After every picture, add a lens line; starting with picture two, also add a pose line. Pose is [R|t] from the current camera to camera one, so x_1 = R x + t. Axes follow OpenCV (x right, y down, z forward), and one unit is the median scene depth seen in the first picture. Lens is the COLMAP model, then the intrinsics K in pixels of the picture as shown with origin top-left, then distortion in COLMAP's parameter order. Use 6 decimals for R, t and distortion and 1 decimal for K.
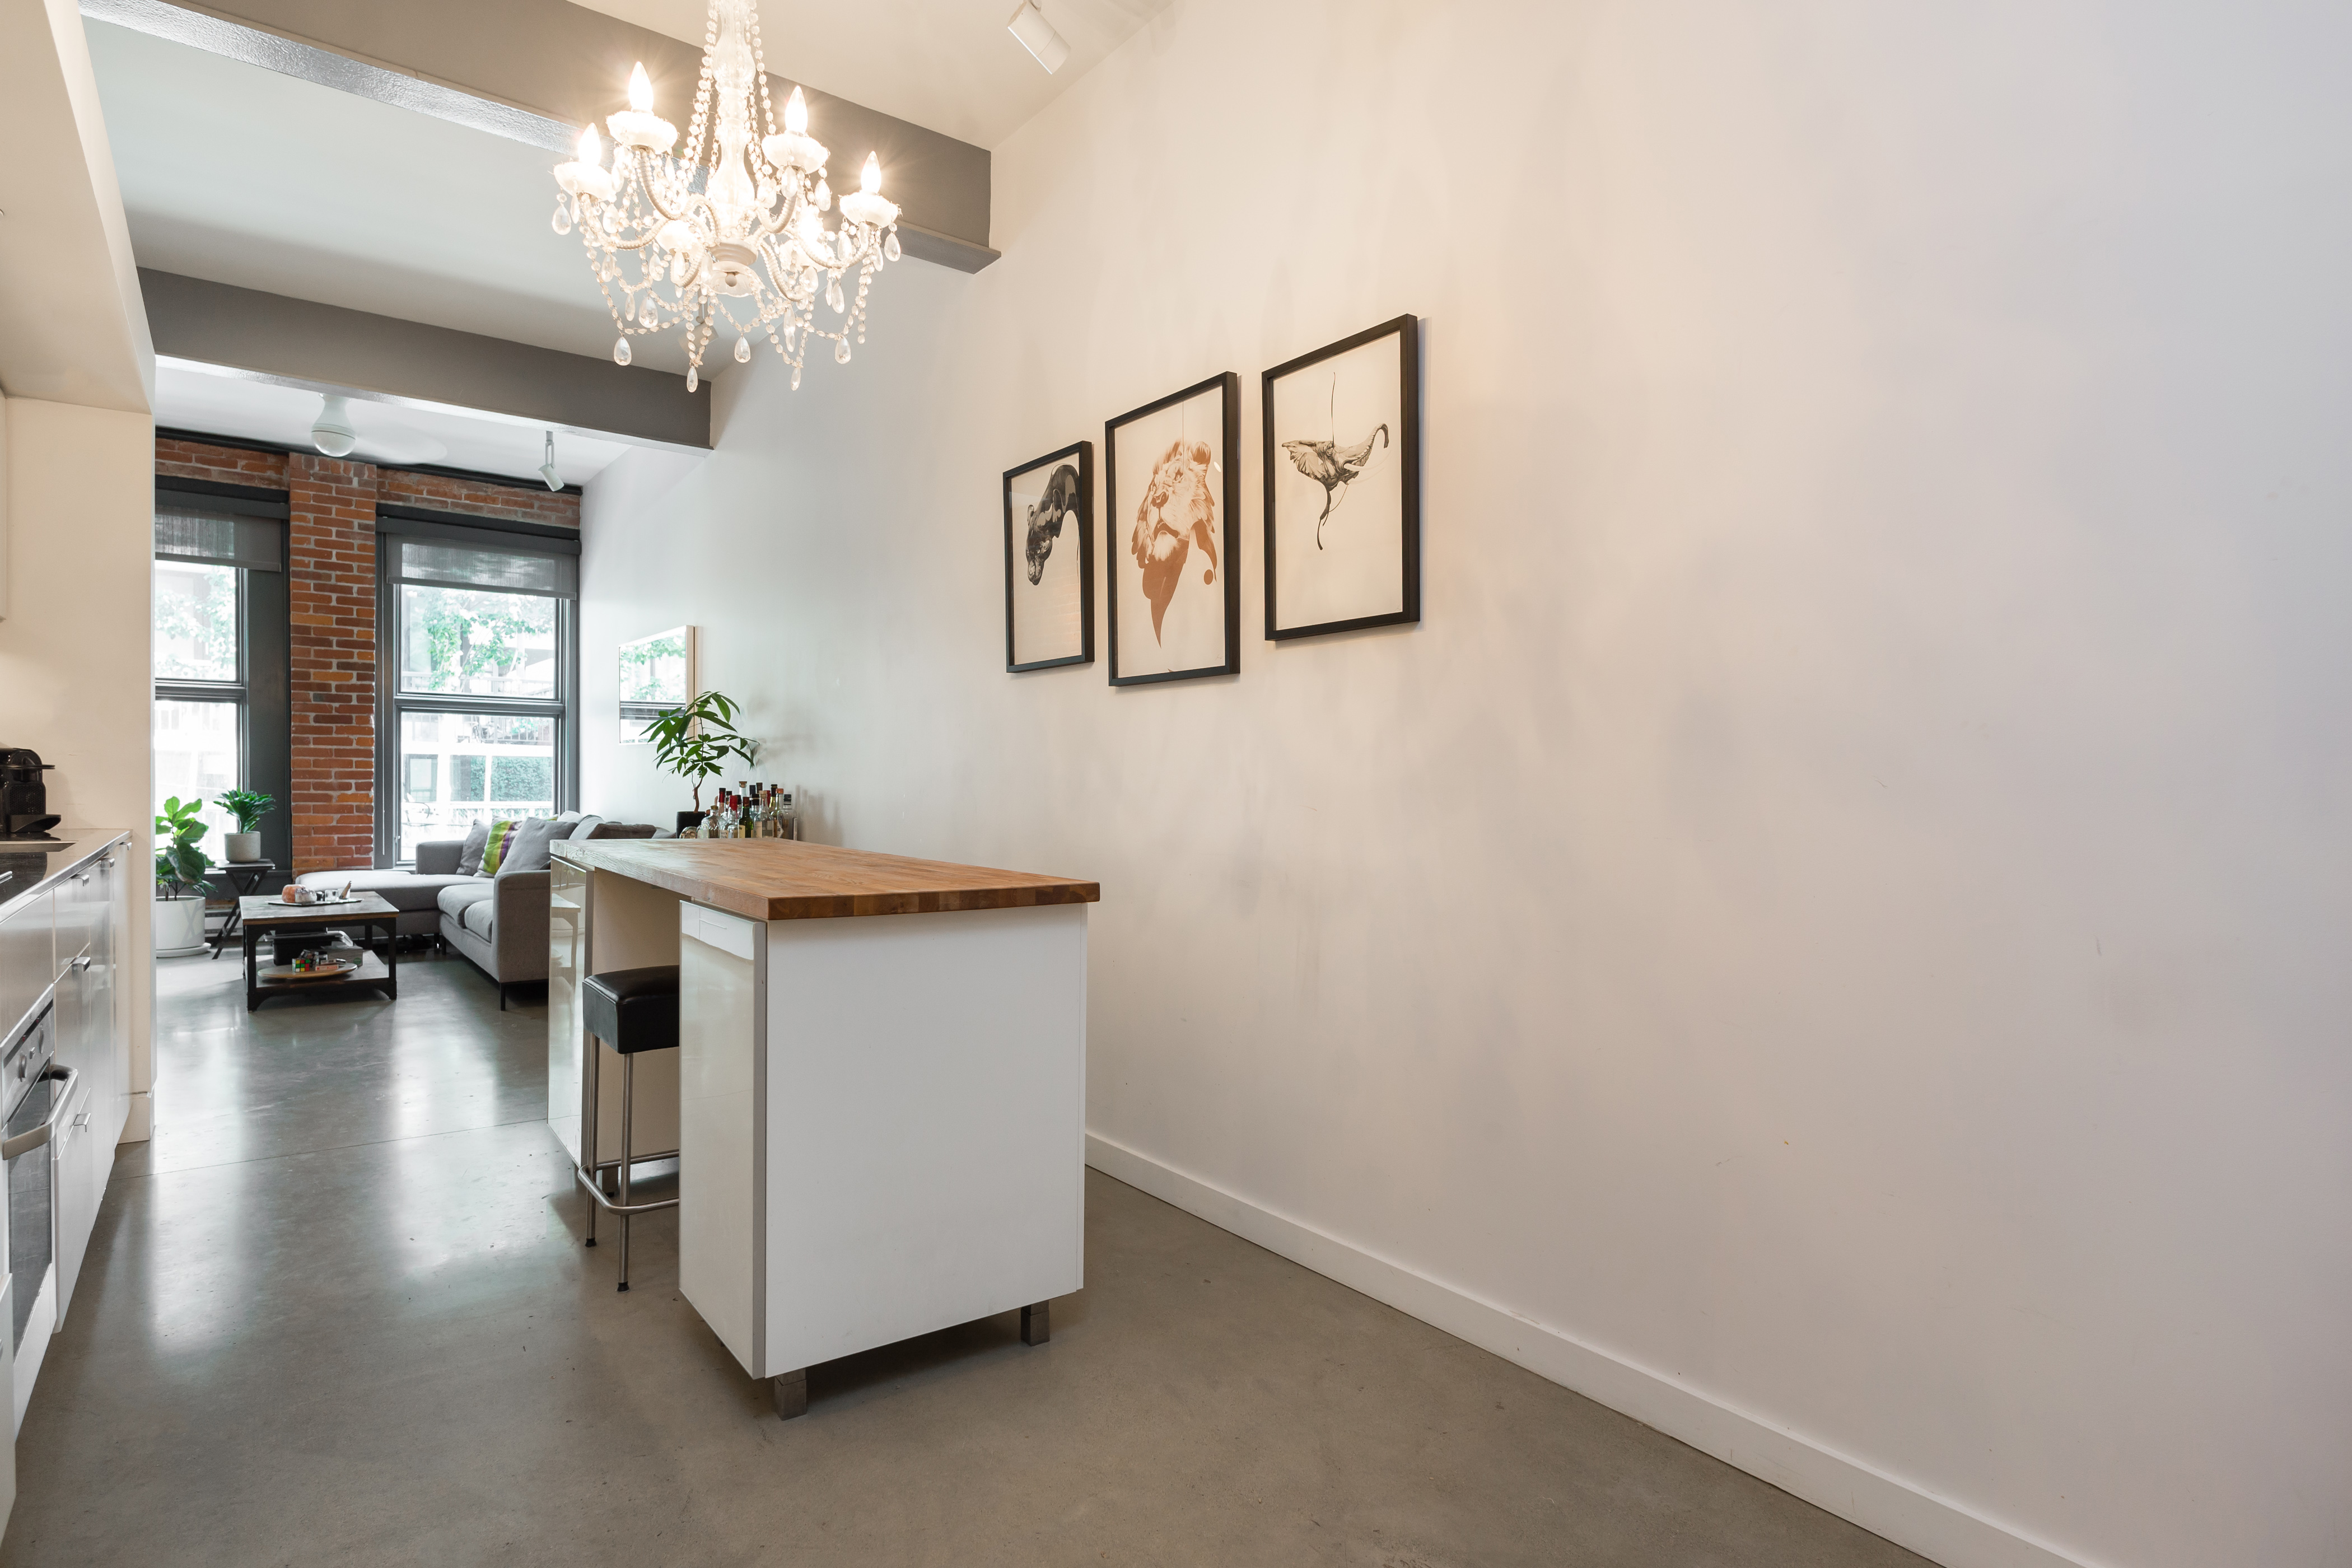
lens RADIAL K [[1235.2, 0, 1171.9], [0, 1235.2, 809.2], [0, 0, 1]] dist [0.000253, -0.001044]
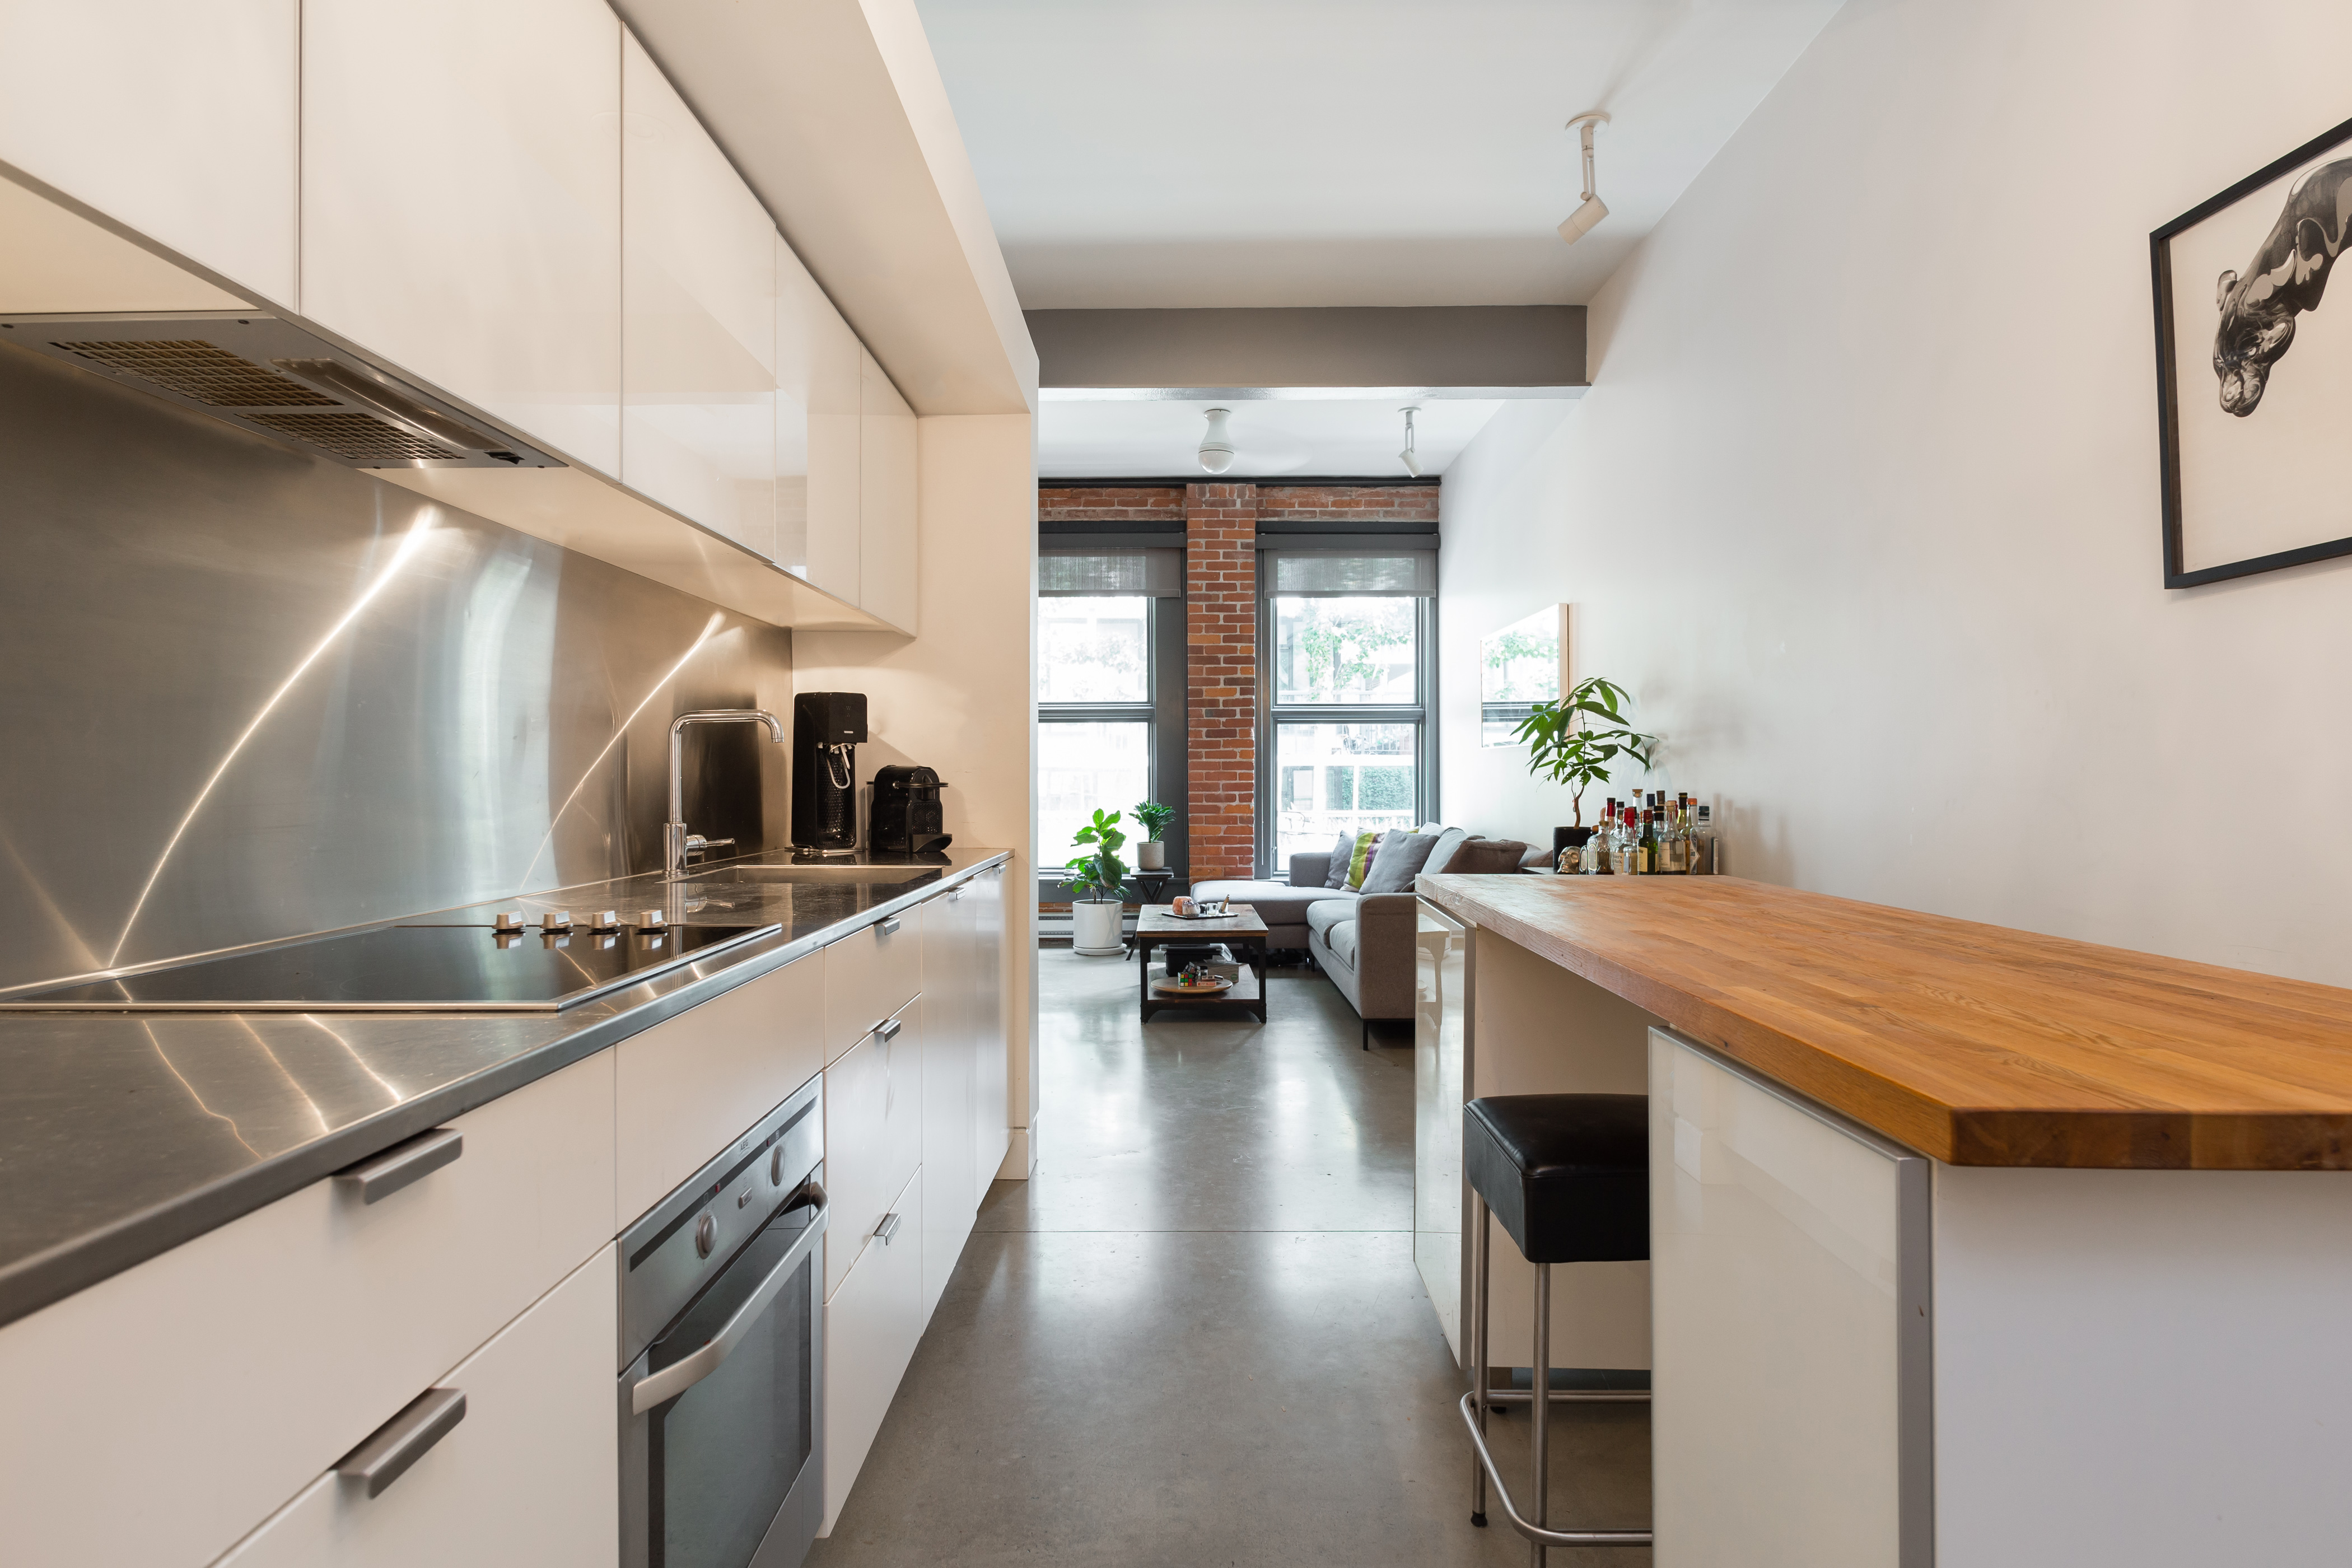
lens RADIAL K [[1256.7, 0, 1168.7], [0, 1256.7, 779.3], [0, 0, 1]] dist [0.000539, 0.000521]
pose [[0.792481, -0.016876, -0.609663, -0.071357], [-0.000392, 0.999603, -0.028180, -0.004572], [0.609897, 0.022571, 0.792160, 0.138849]]
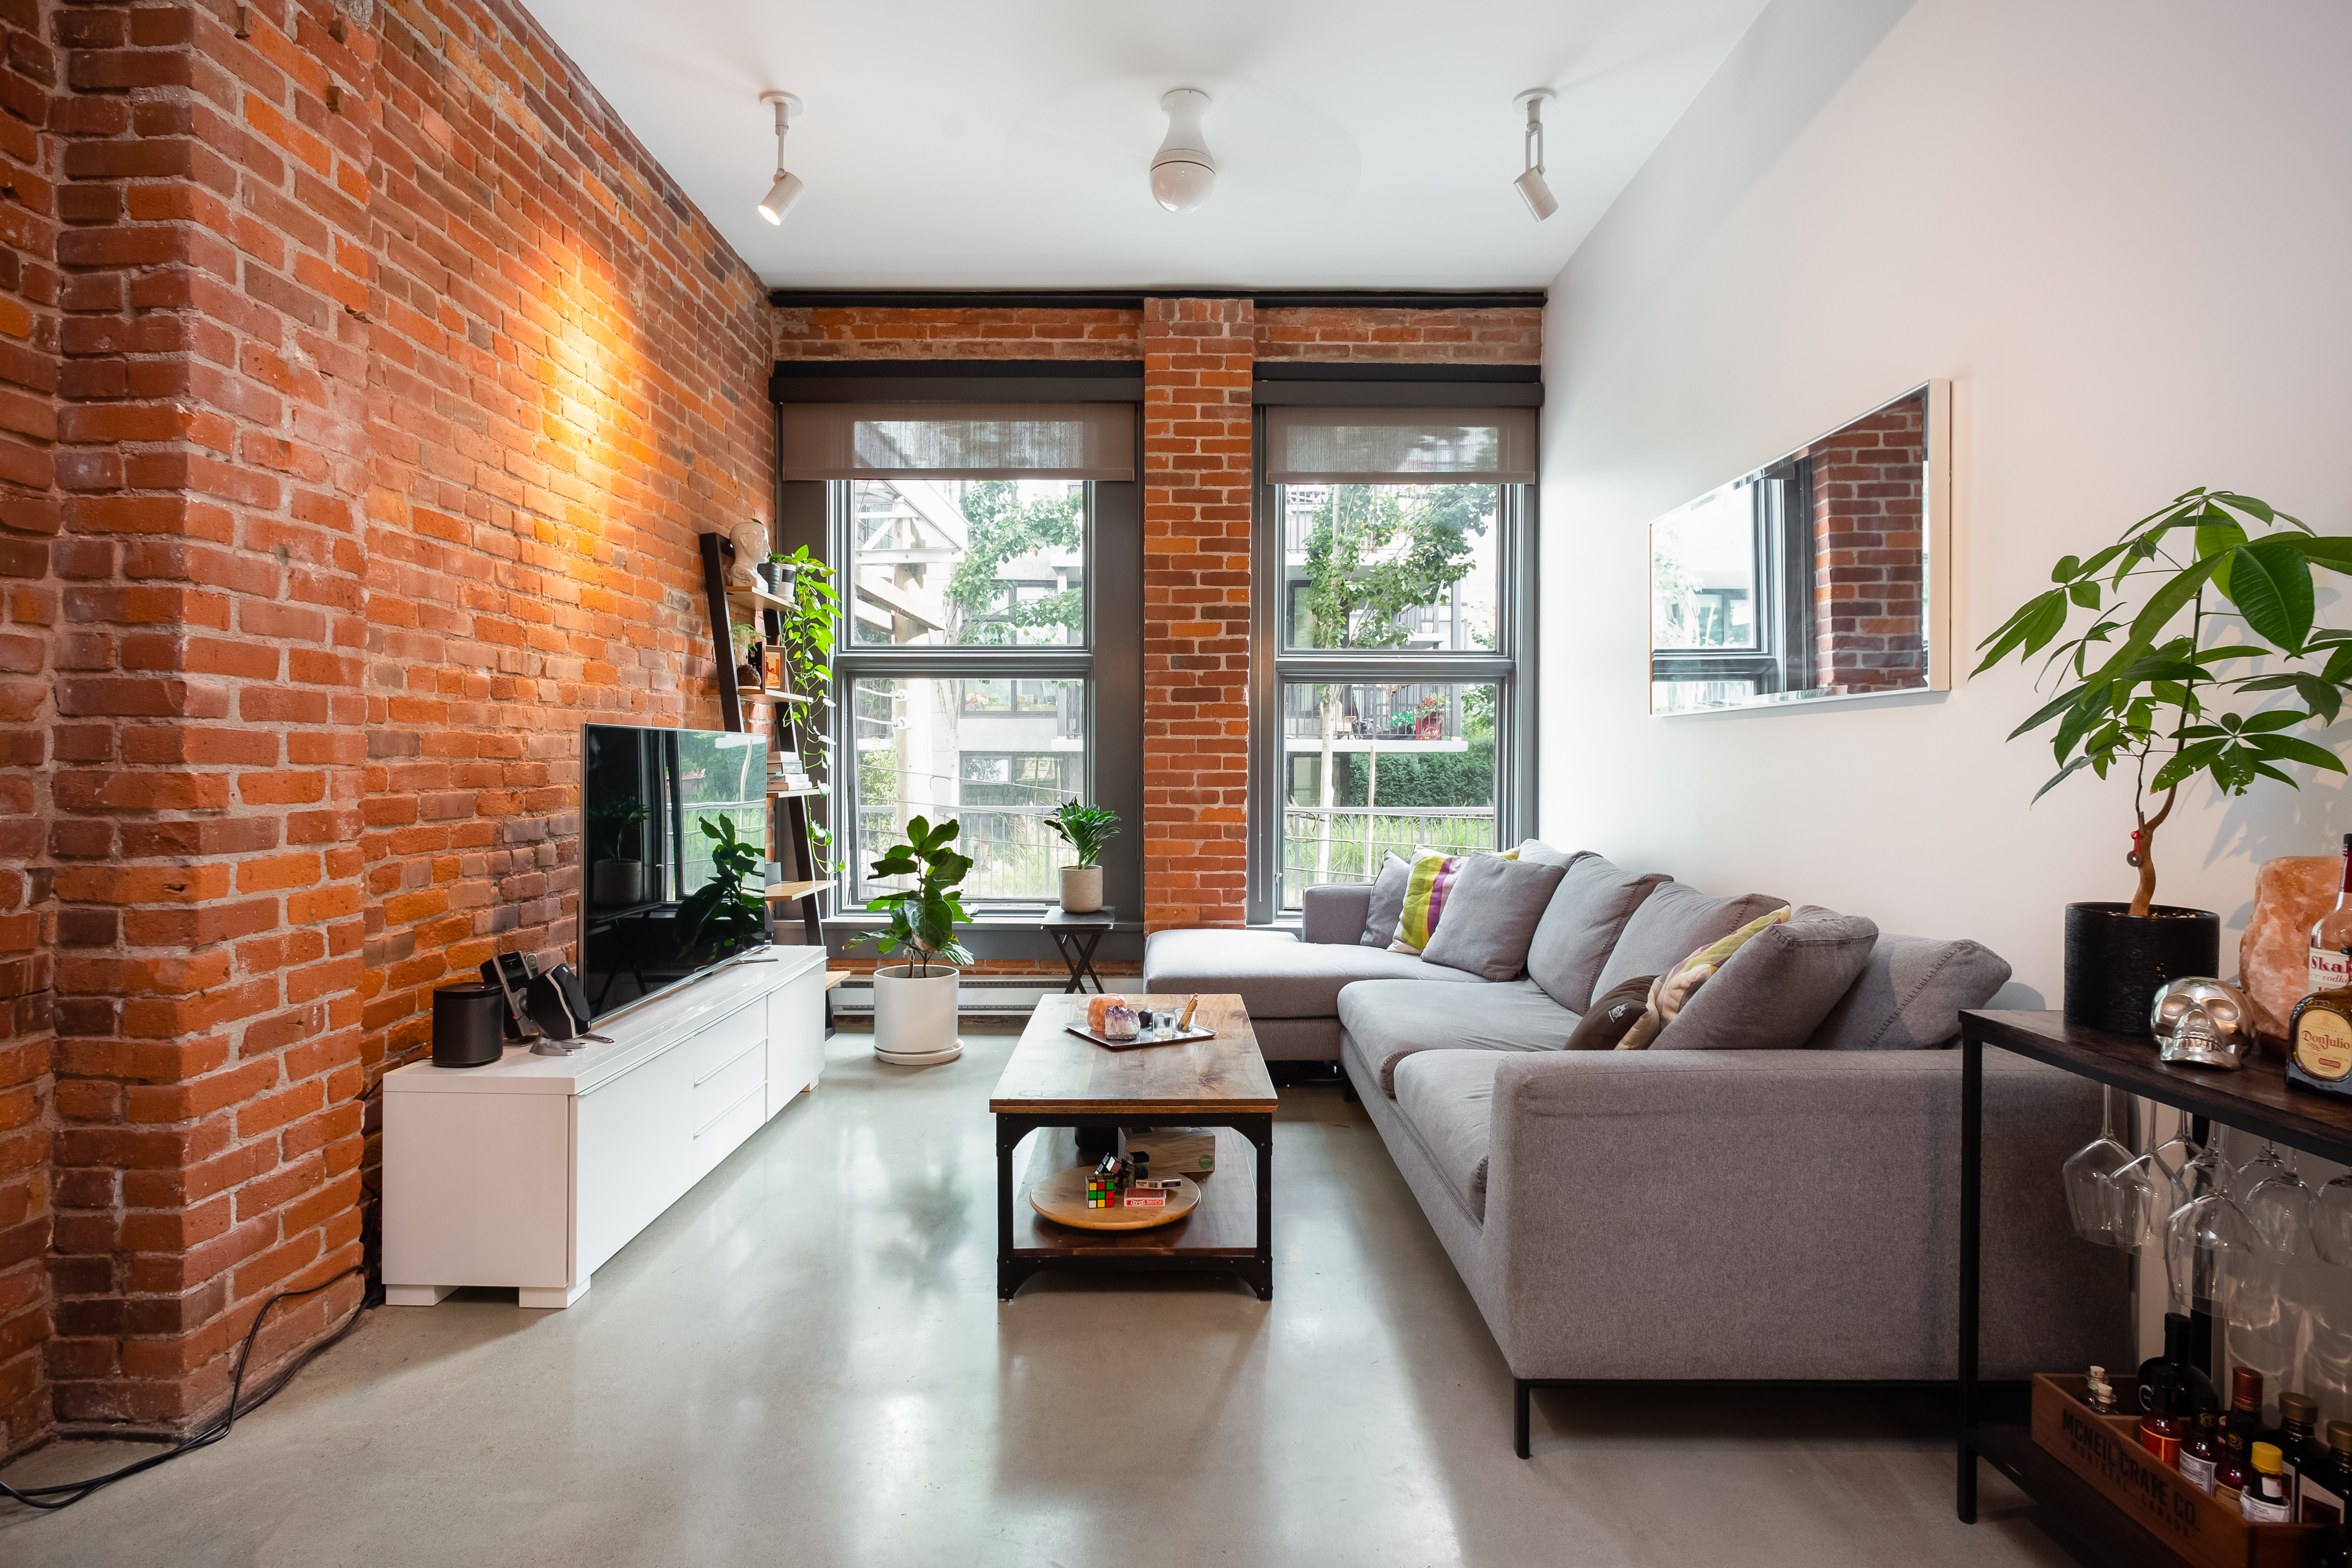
lens RADIAL K [[1238.1, 0, 1167.2], [0, 1238.1, 773.5], [0, 0, 1]] dist [0.001032, -0.004886]
pose [[0.794521, -0.008105, -0.607182, -0.295934], [-0.006782, 0.999730, -0.022220, -0.016530], [0.607198, 0.021772, 0.794252, 0.475149]]
